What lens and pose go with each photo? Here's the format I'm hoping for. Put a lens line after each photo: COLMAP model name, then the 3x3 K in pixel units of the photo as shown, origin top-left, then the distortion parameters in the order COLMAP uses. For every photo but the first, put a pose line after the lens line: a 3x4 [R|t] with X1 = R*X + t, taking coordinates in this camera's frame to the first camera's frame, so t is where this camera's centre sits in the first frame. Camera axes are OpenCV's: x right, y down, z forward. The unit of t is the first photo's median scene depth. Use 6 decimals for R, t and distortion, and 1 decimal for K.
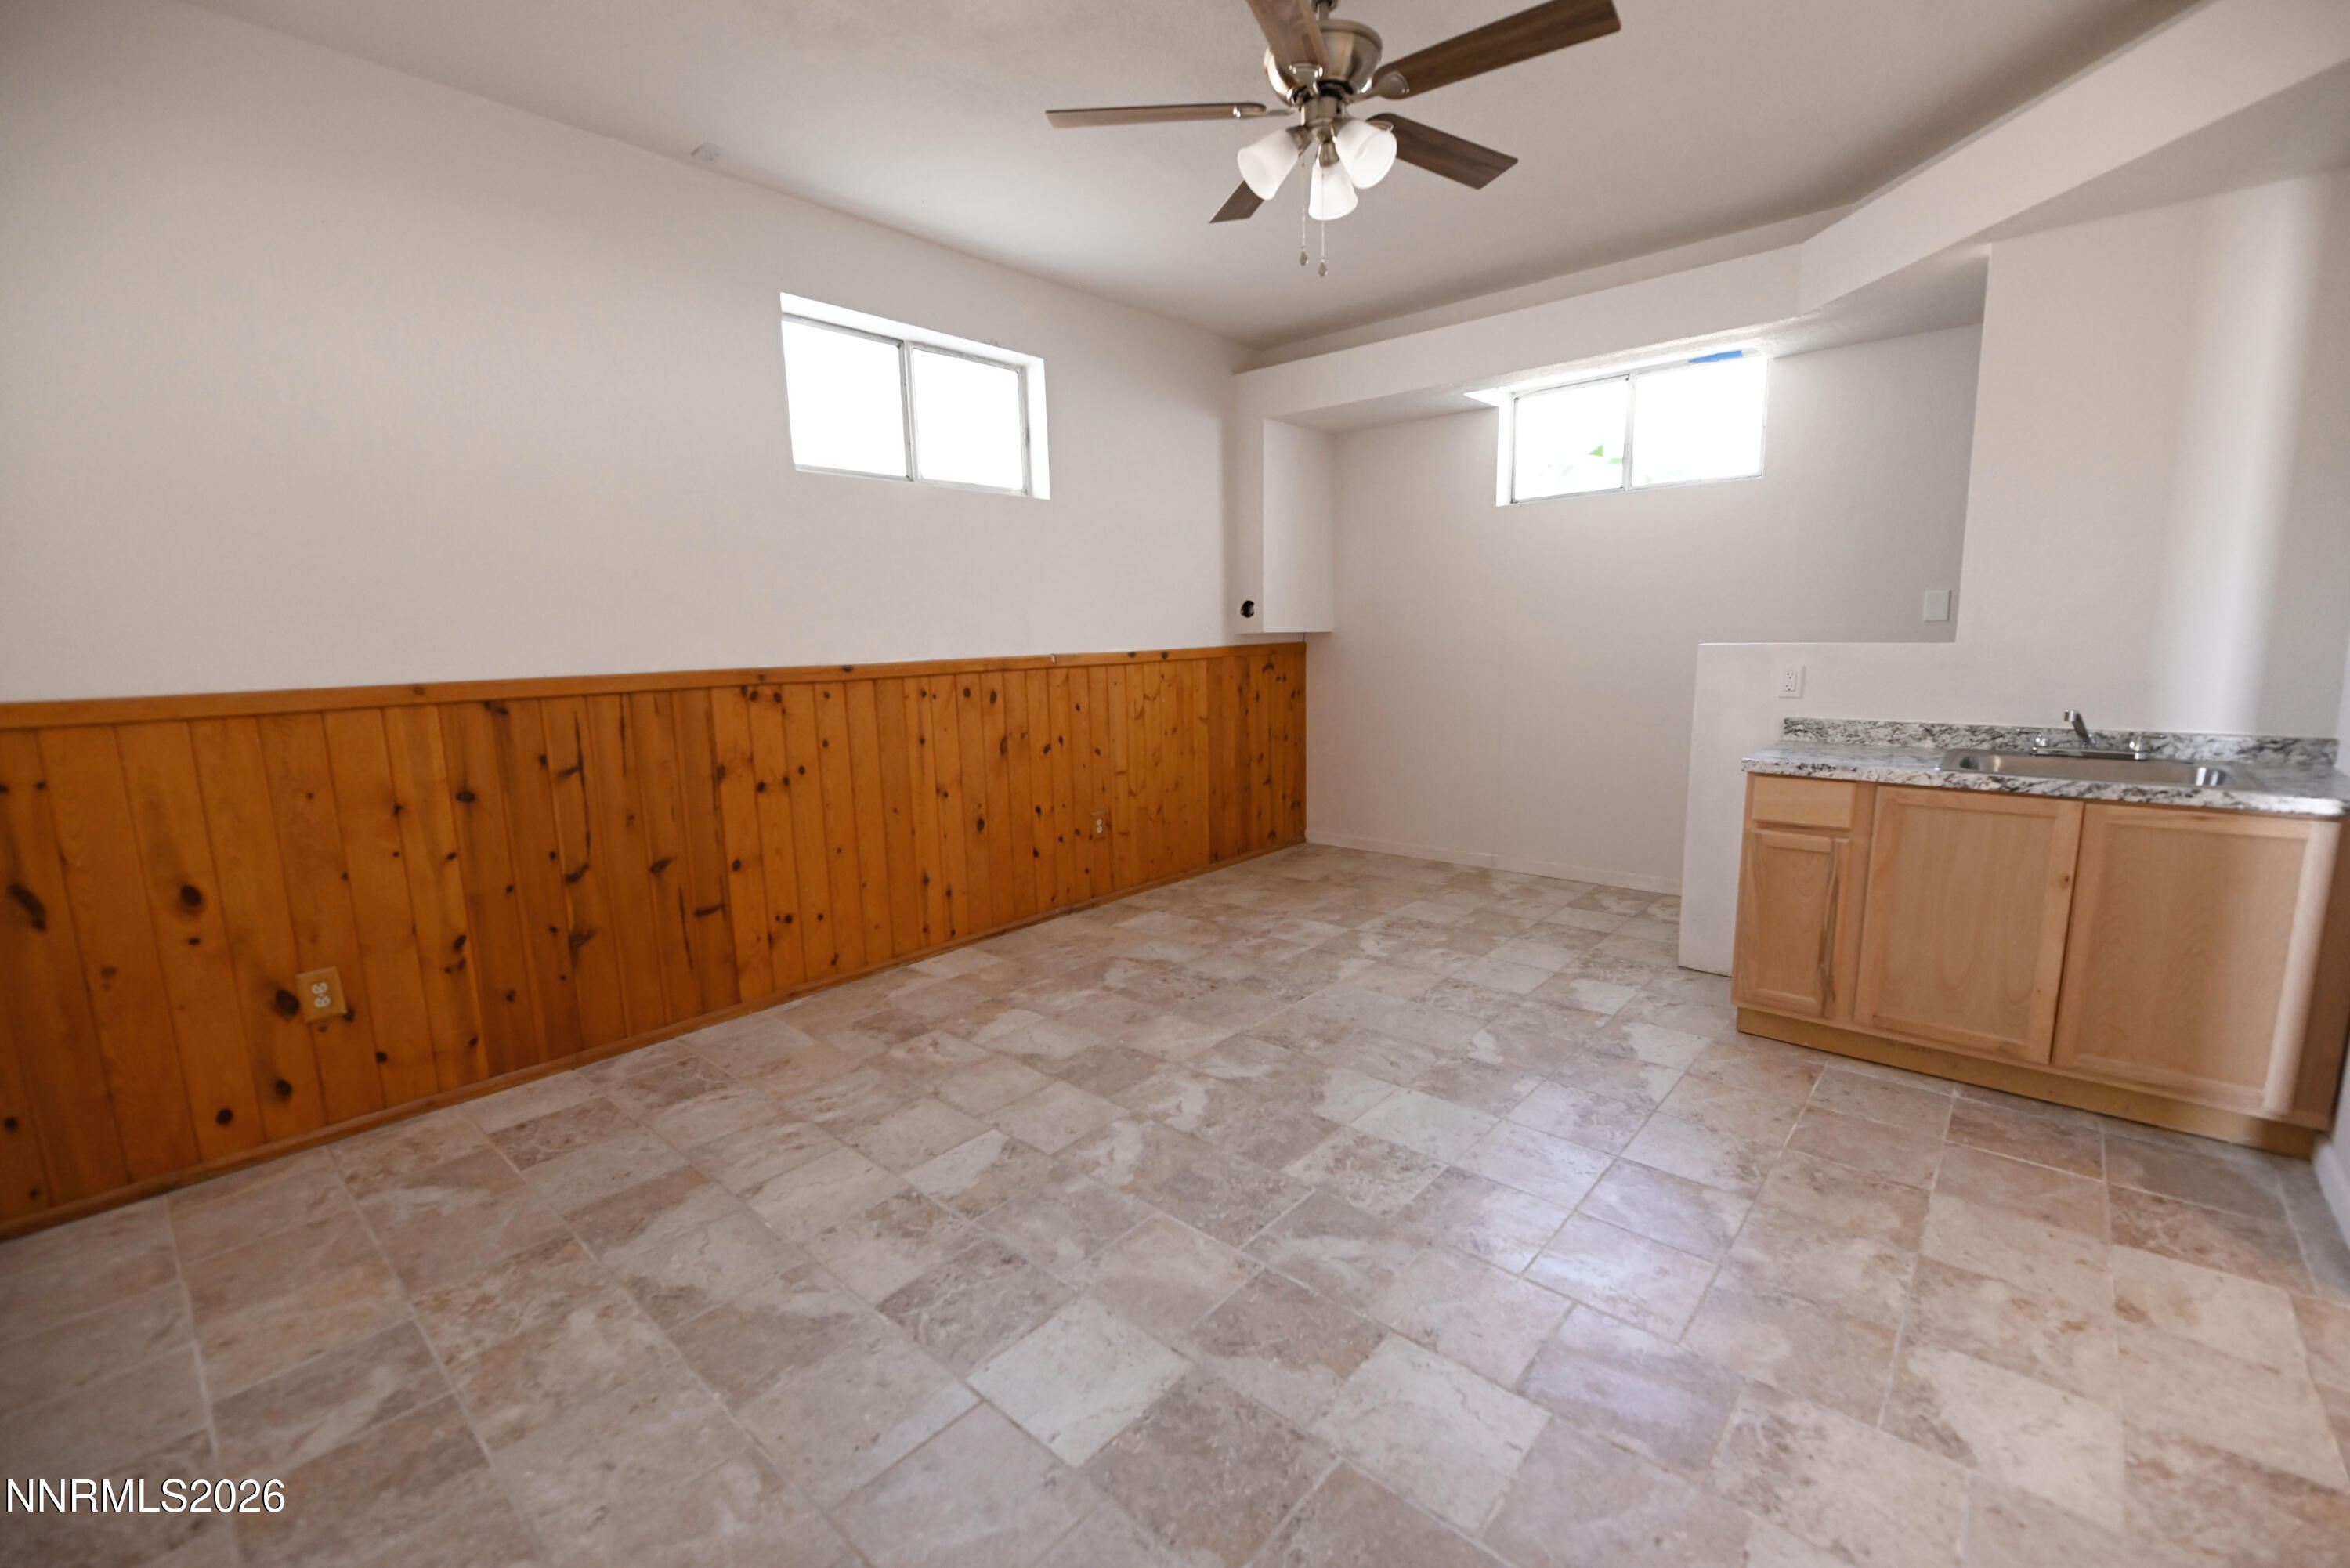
lens RADIAL K [[950.0, 0, 1182.4], [0, 950.0, 900.6], [0, 0, 1]] dist [-0.001326, -0.001747]
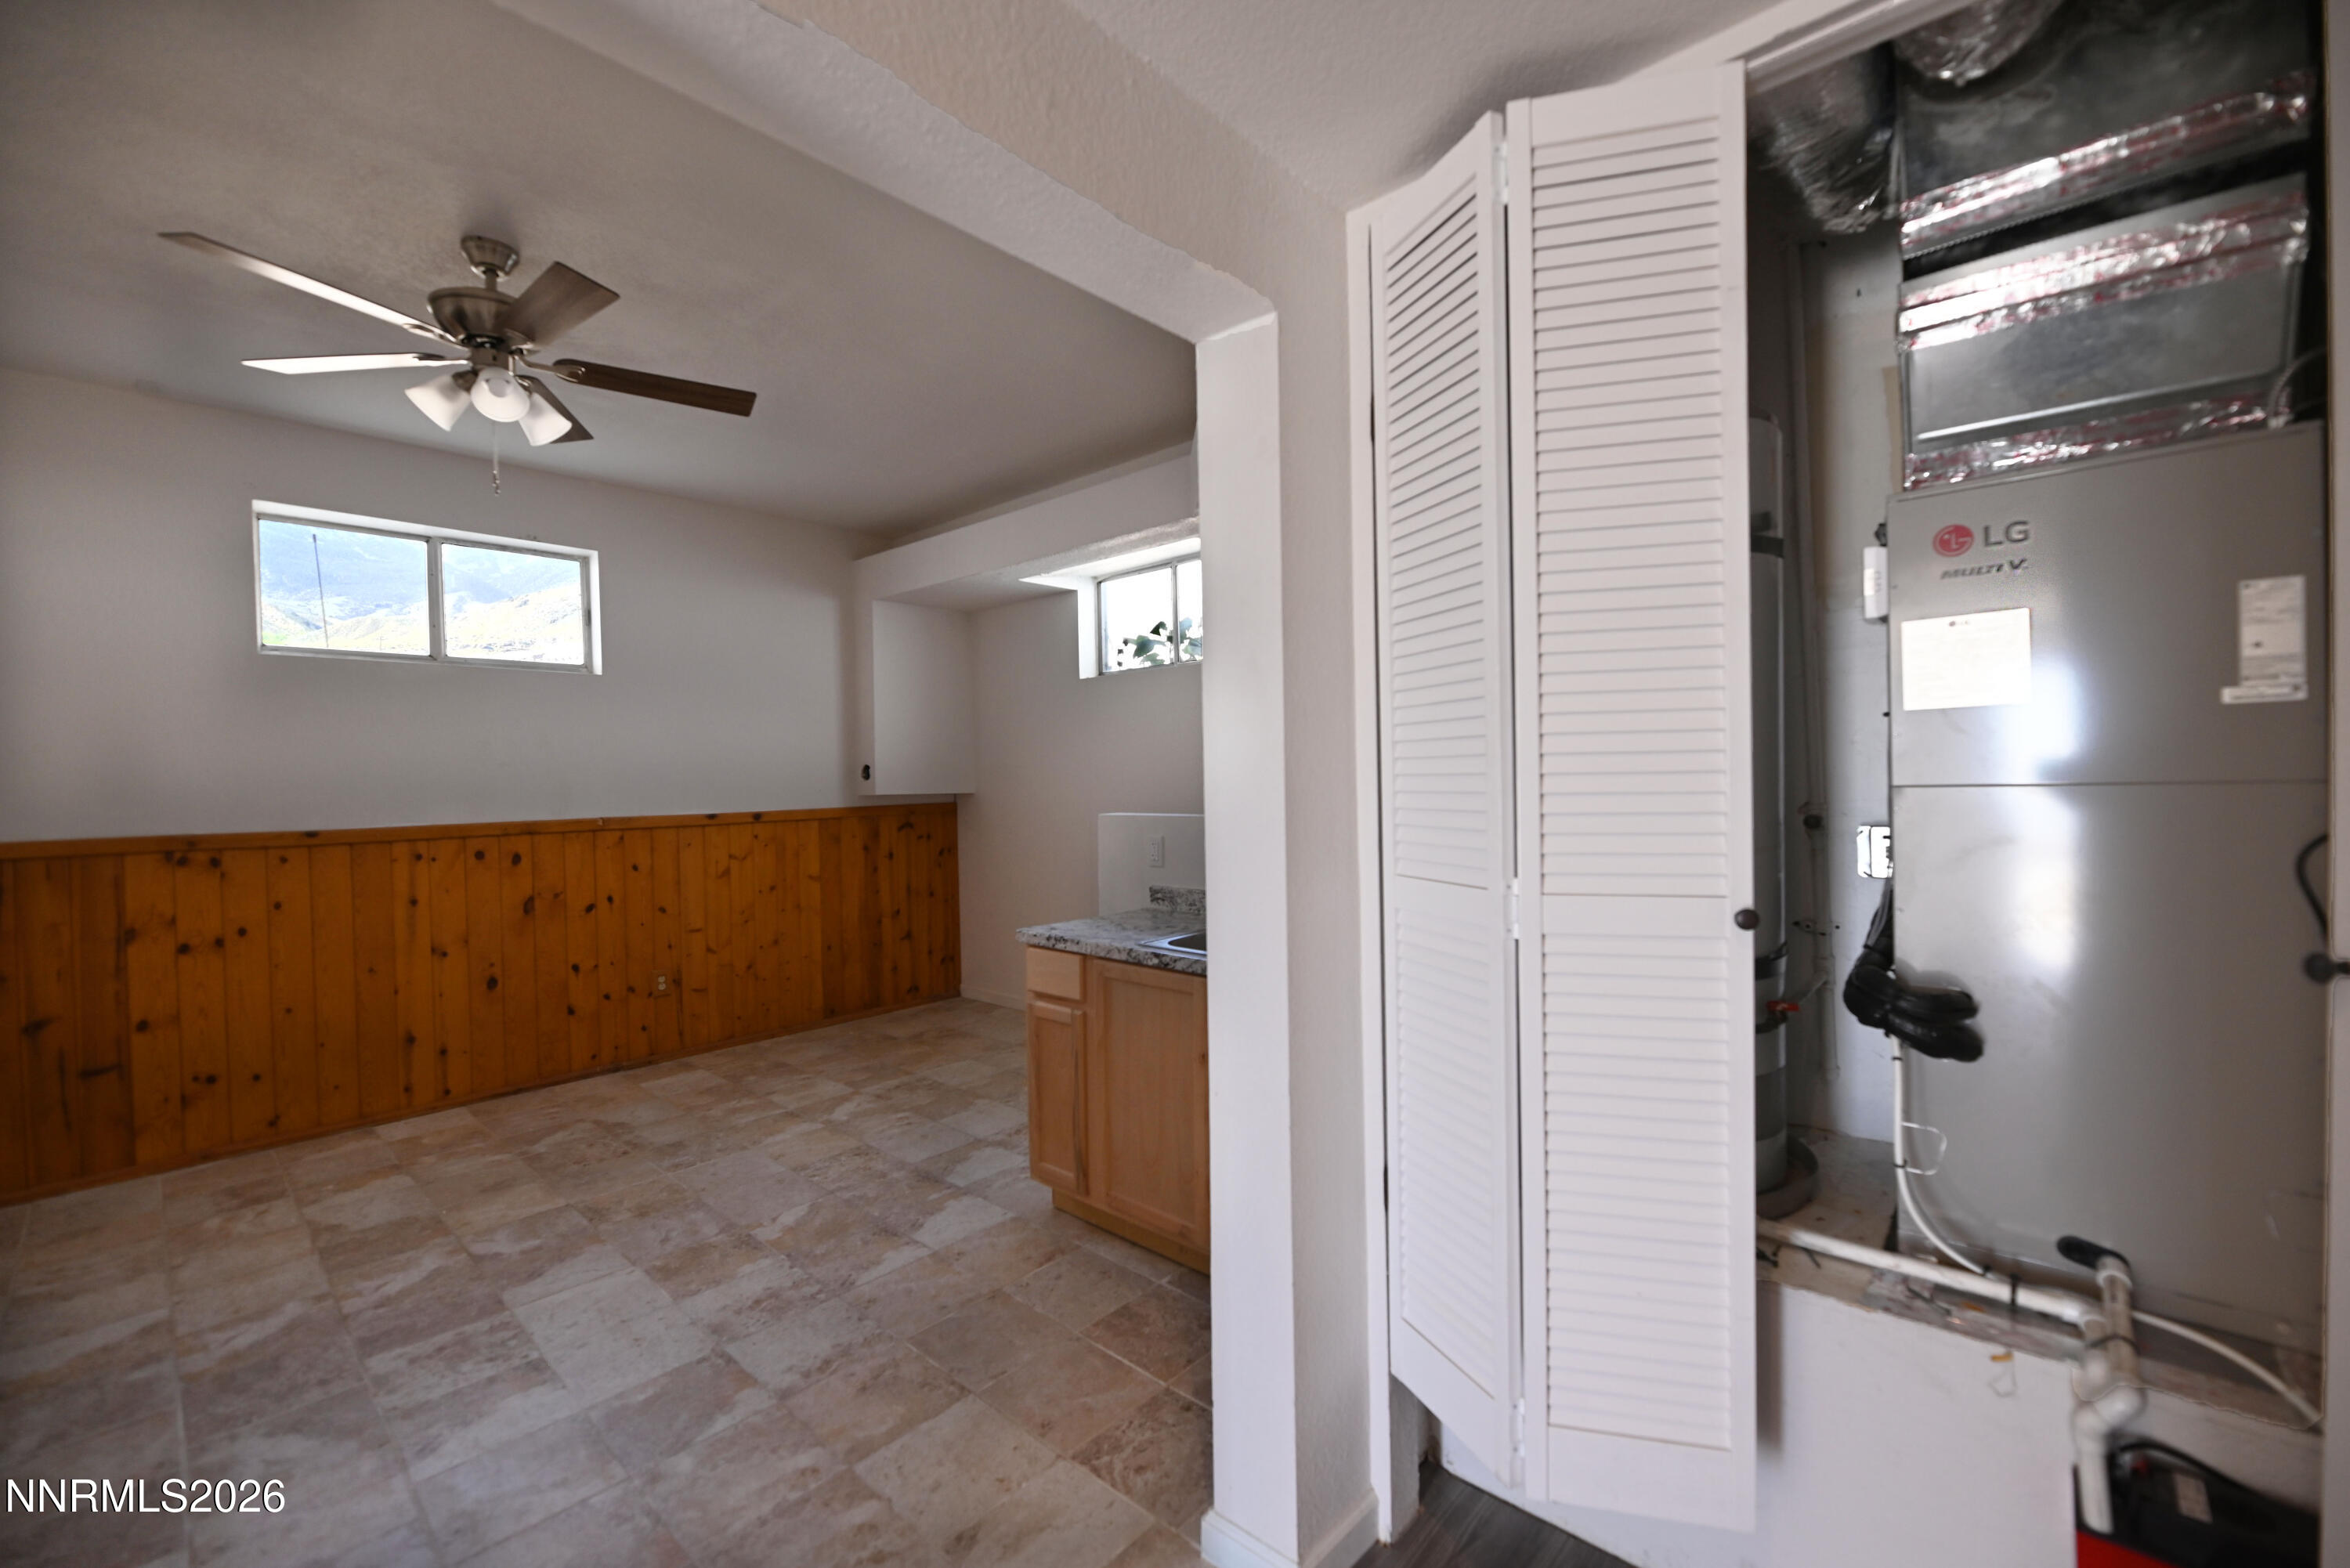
lens RADIAL K [[950.0, 0, 1184.6], [0, 950.0, 910.5], [0, 0, 1]] dist [-0.001326, -0.001747]
pose [[0.999933, 0.003062, -0.011189, 0.572876], [-0.004573, 0.990466, -0.137679, -0.022689], [0.010660, 0.137721, 0.990414, -0.000196]]
